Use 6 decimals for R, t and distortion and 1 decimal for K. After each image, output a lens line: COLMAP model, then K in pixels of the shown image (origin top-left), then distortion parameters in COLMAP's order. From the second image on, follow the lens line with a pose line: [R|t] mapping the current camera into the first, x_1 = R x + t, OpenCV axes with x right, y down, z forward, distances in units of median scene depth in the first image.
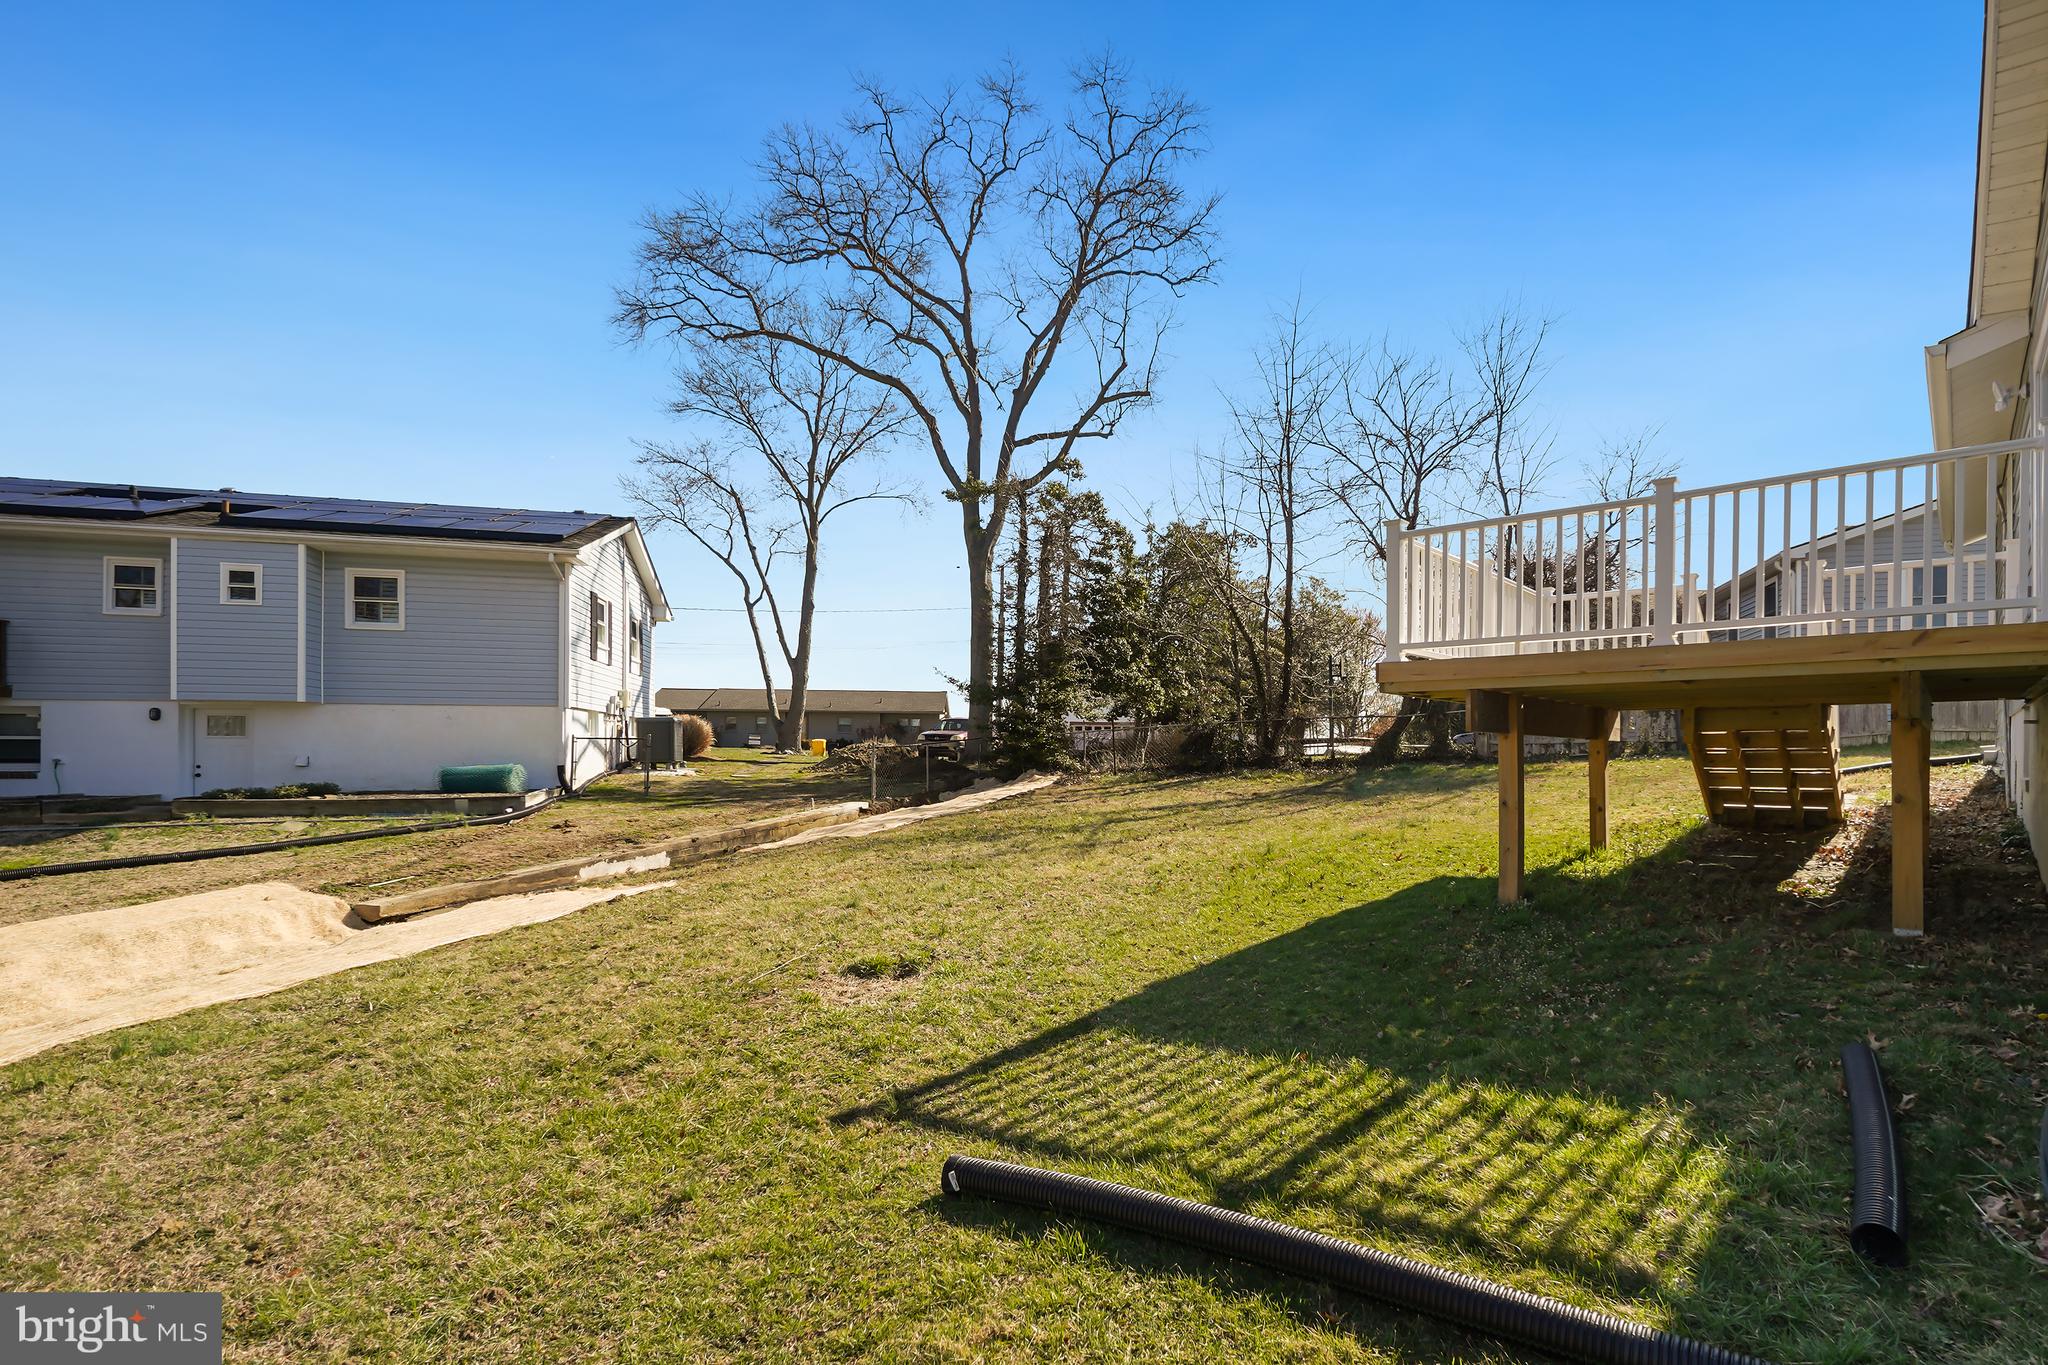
lens RADIAL K [[988.7, 0, 1148.3], [0, 988.7, 754.1], [0, 0, 1]] dist [-0.001879, 0.000303]
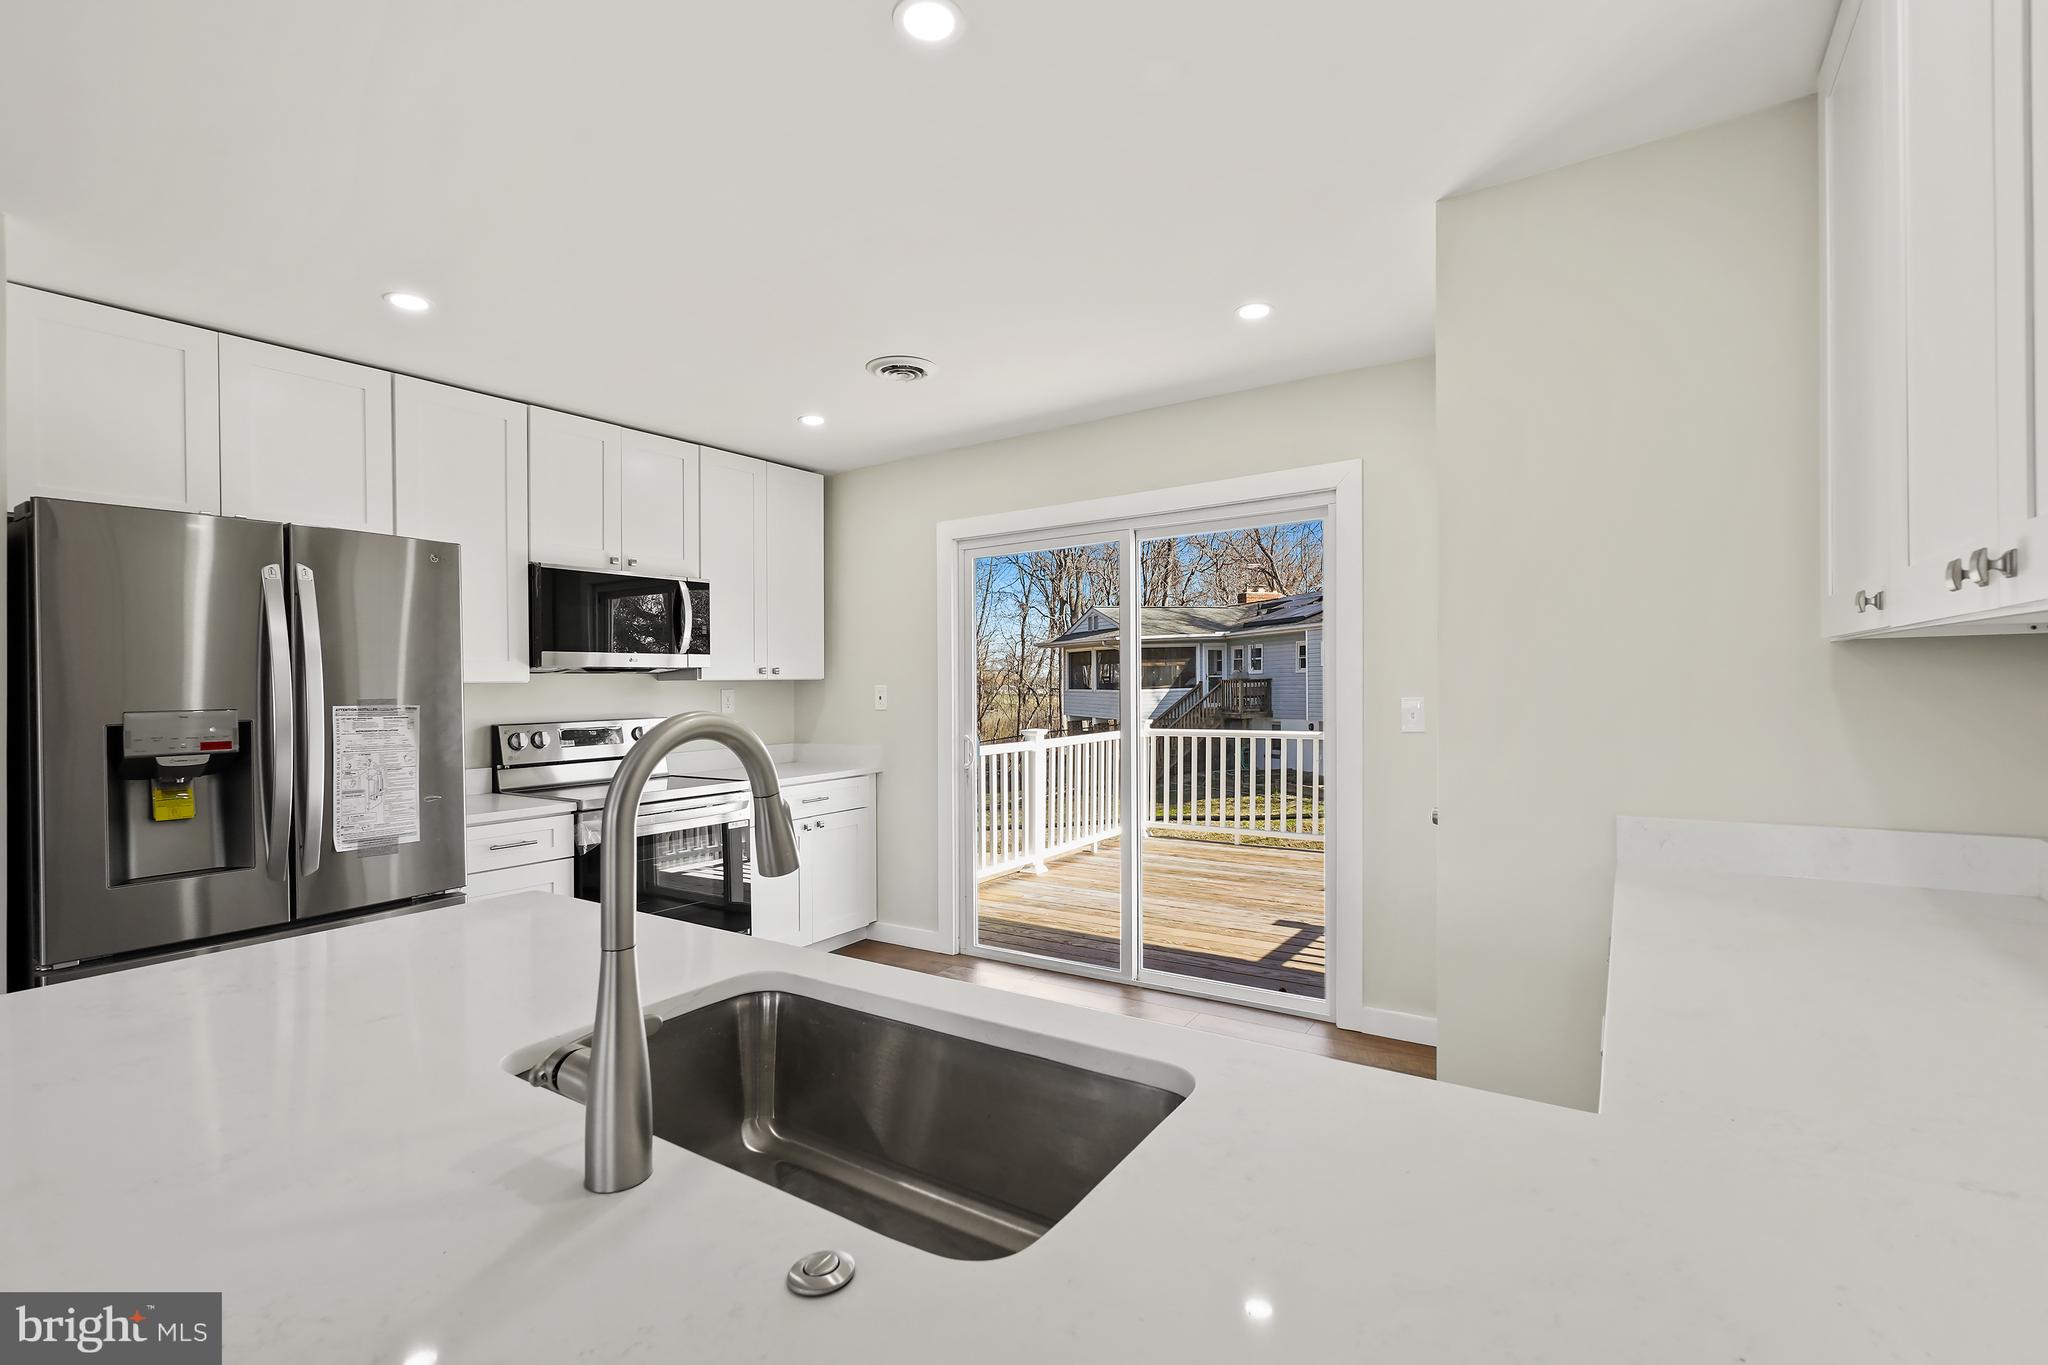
lens RADIAL K [[908.8, 0, 1024.0], [0, 908.8, 682.5], [0, 0, 1]] dist [-0.000085, 0.000332]
pose [[0.096381, -0.008653, -0.995307, 0.453778], [0.014701, 0.999866, -0.007269, -0.089720], [0.995236, -0.013932, 0.096495, 0.245724]]
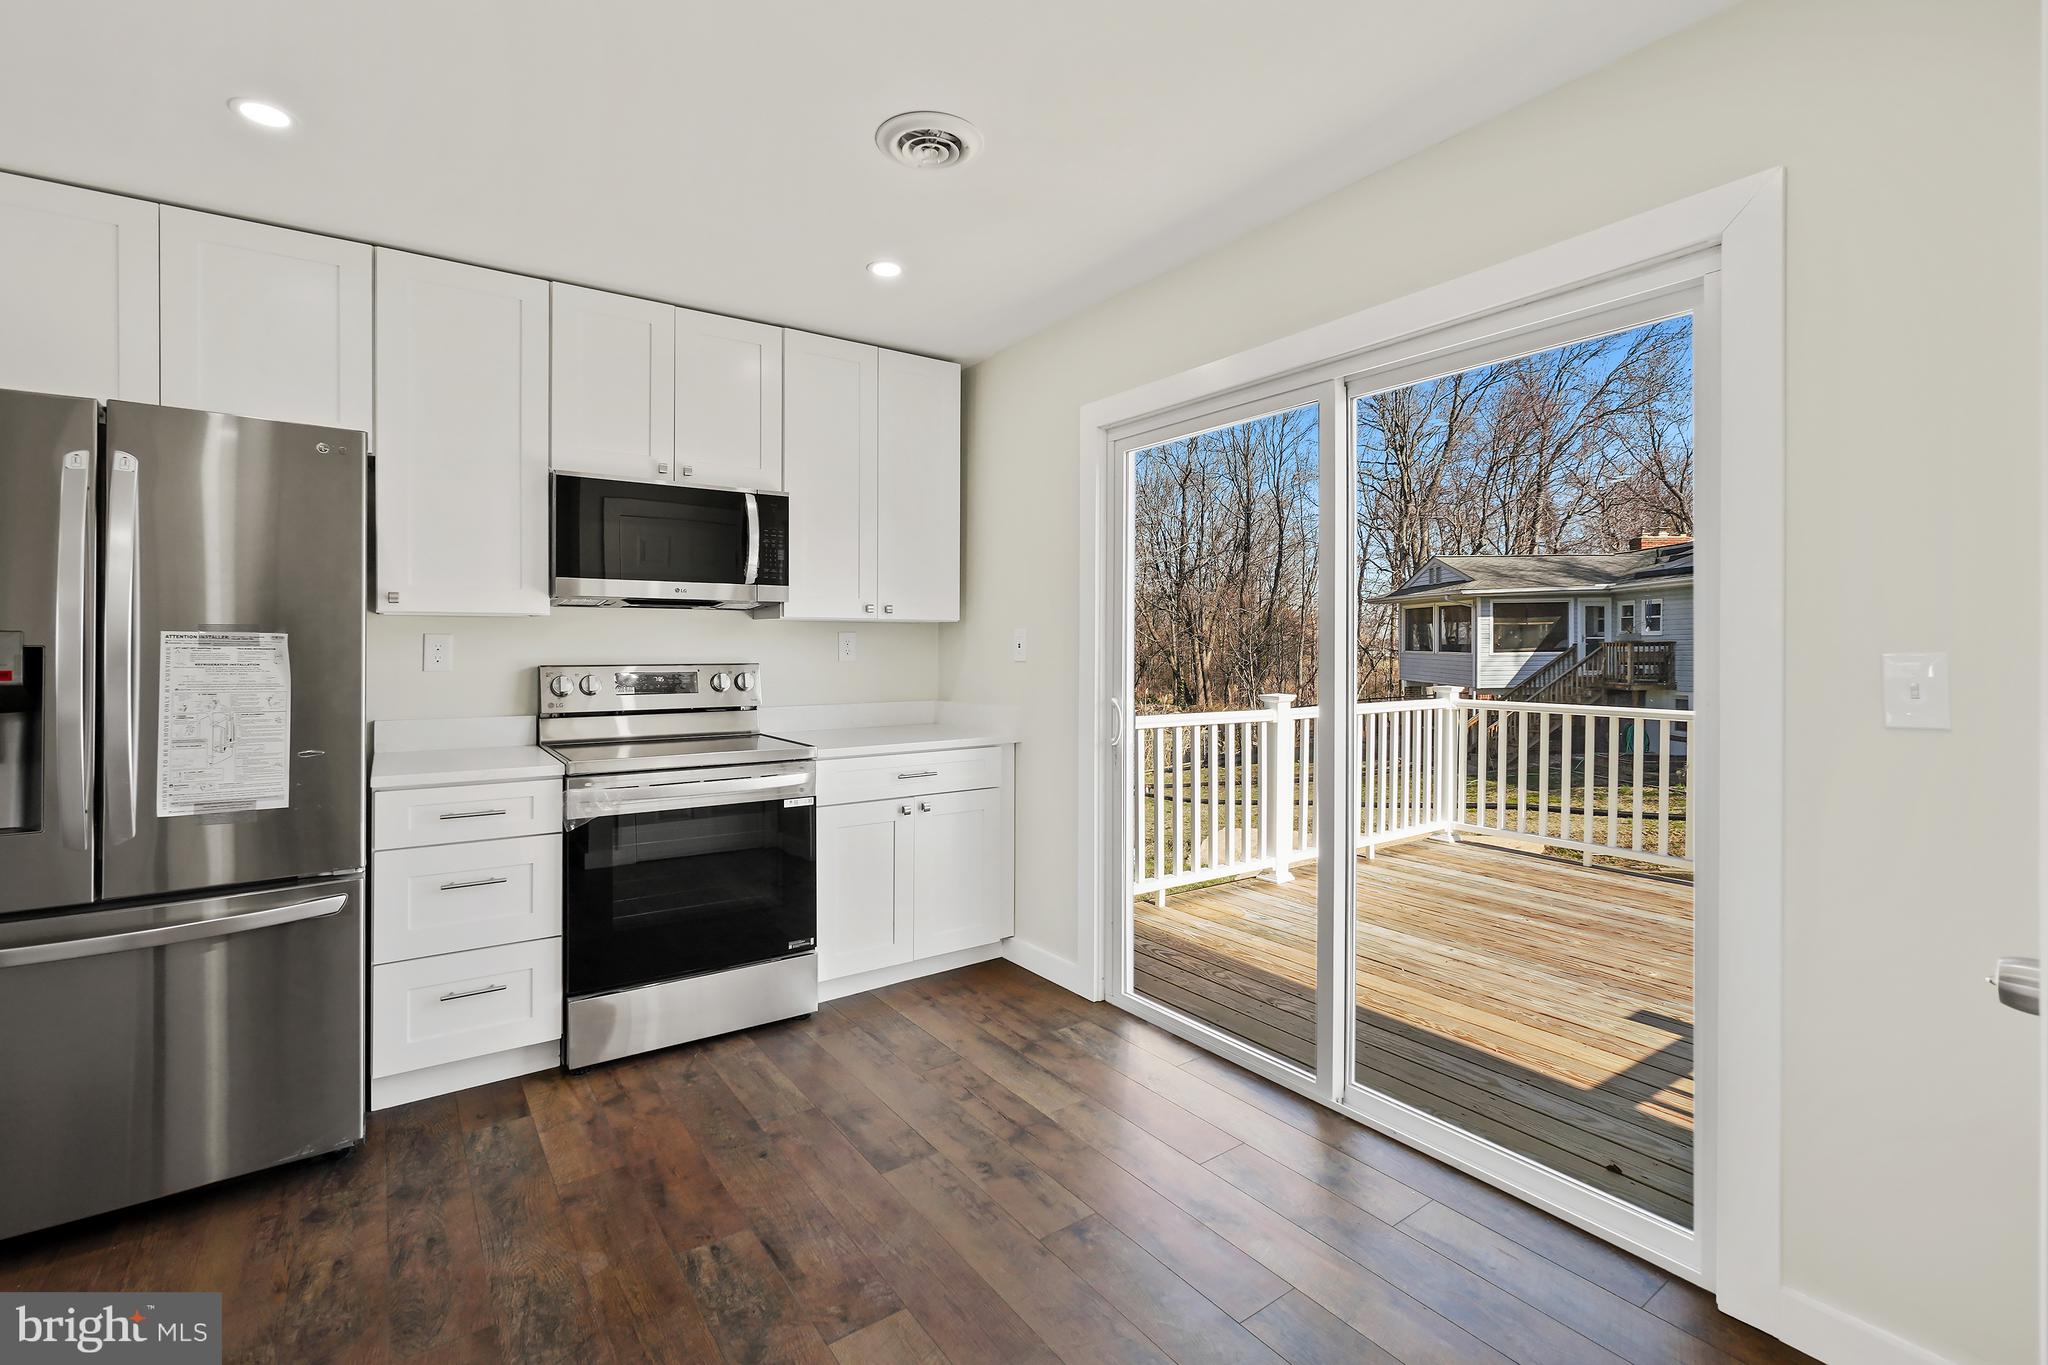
lens RADIAL K [[913.6, 0, 1019.2], [0, 913.6, 632.1], [0, 0, 1]] dist [-0.007417, 0.000528]
pose [[-0.264564, -0.019513, -0.964171, 0.395413], [-0.003907, 0.999809, -0.019162, -0.087368], [0.964360, -0.001302, -0.264589, 0.276480]]
